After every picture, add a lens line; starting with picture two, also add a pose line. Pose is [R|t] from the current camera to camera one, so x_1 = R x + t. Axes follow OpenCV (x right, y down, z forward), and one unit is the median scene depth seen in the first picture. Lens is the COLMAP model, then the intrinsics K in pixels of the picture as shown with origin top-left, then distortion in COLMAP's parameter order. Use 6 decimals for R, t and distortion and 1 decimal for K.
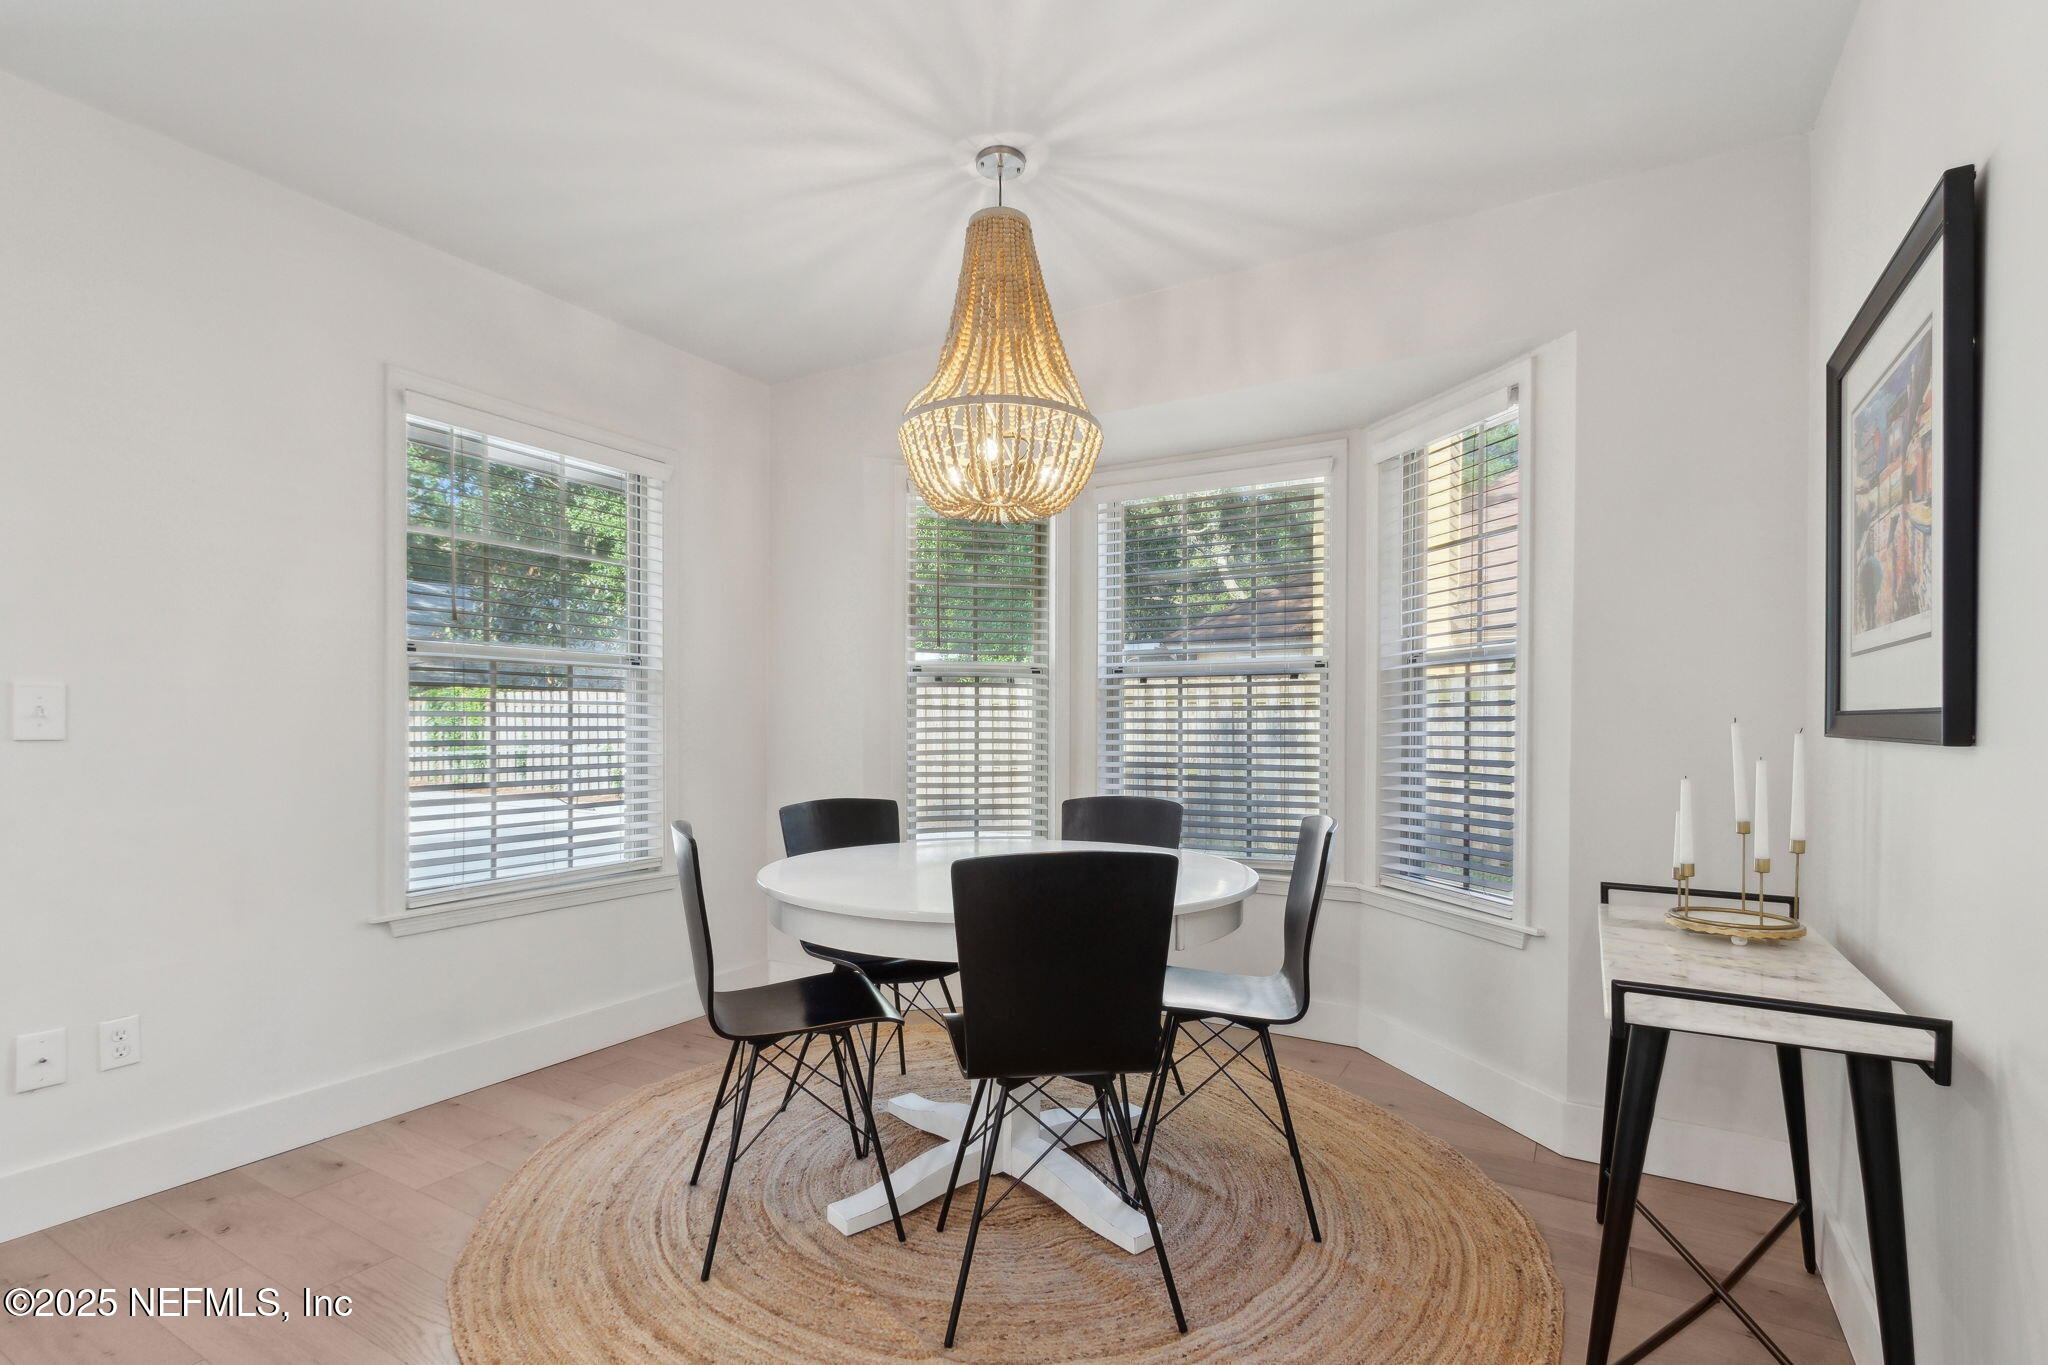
lens RADIAL K [[925.2, 0, 1029.7], [0, 925.2, 730.6], [0, 0, 1]] dist [0.010704, 0.000077]
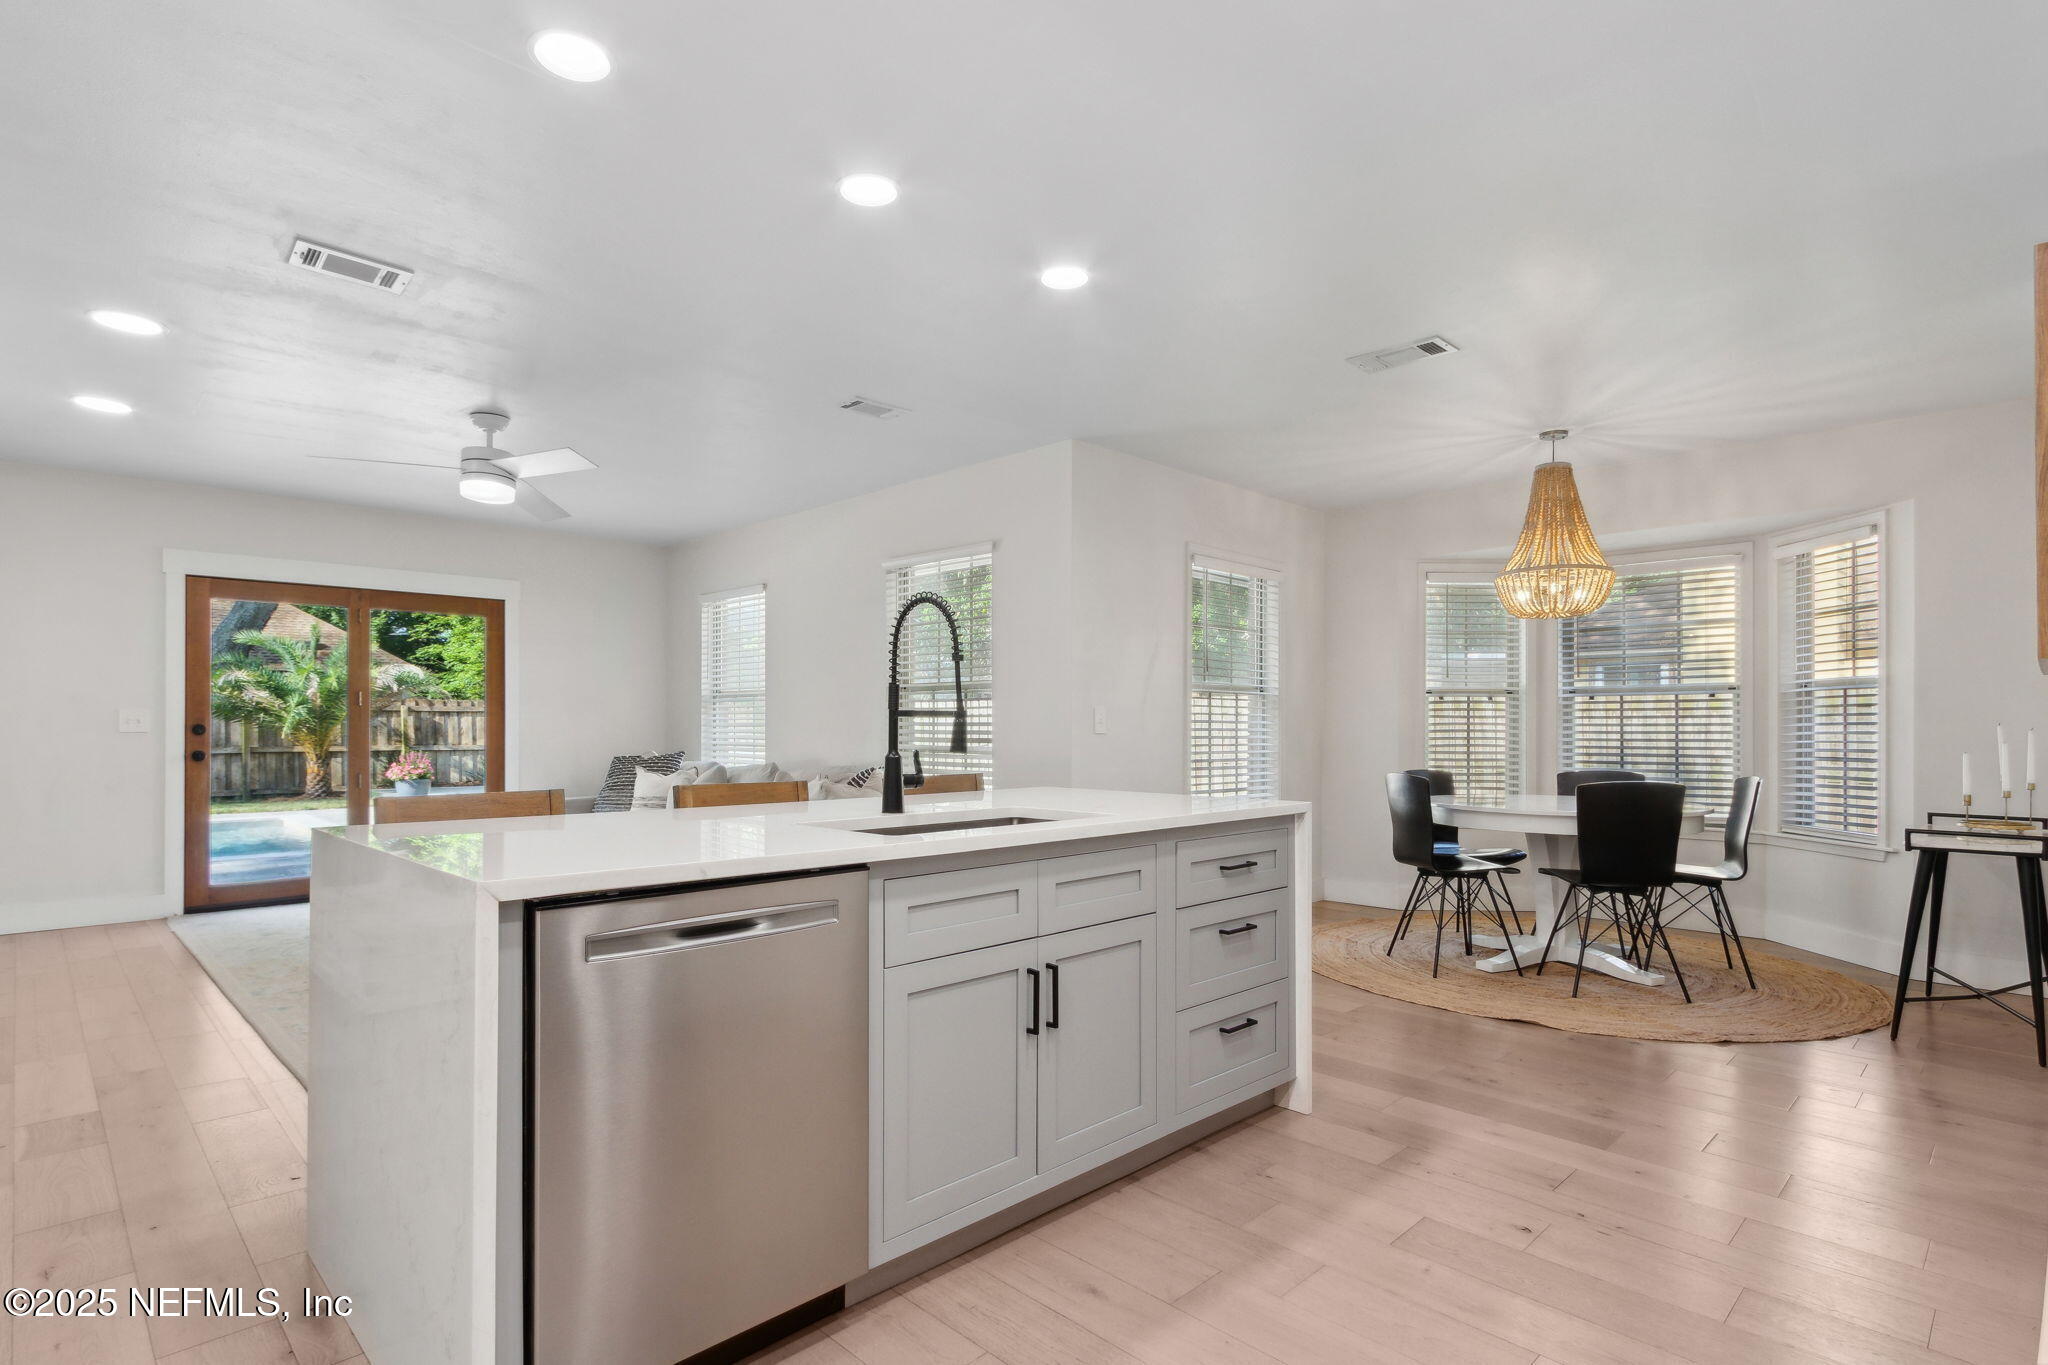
lens RADIAL K [[1008.9, 0, 1018.2], [0, 1008.9, 720.7], [0, 0, 1]] dist [0.002064, -0.000668]
pose [[0.965734, -0.002118, -0.259525, -0.451788], [-0.002318, 0.999856, -0.016785, 0.014781], [0.259523, 0.016811, 0.965591, -1.048151]]
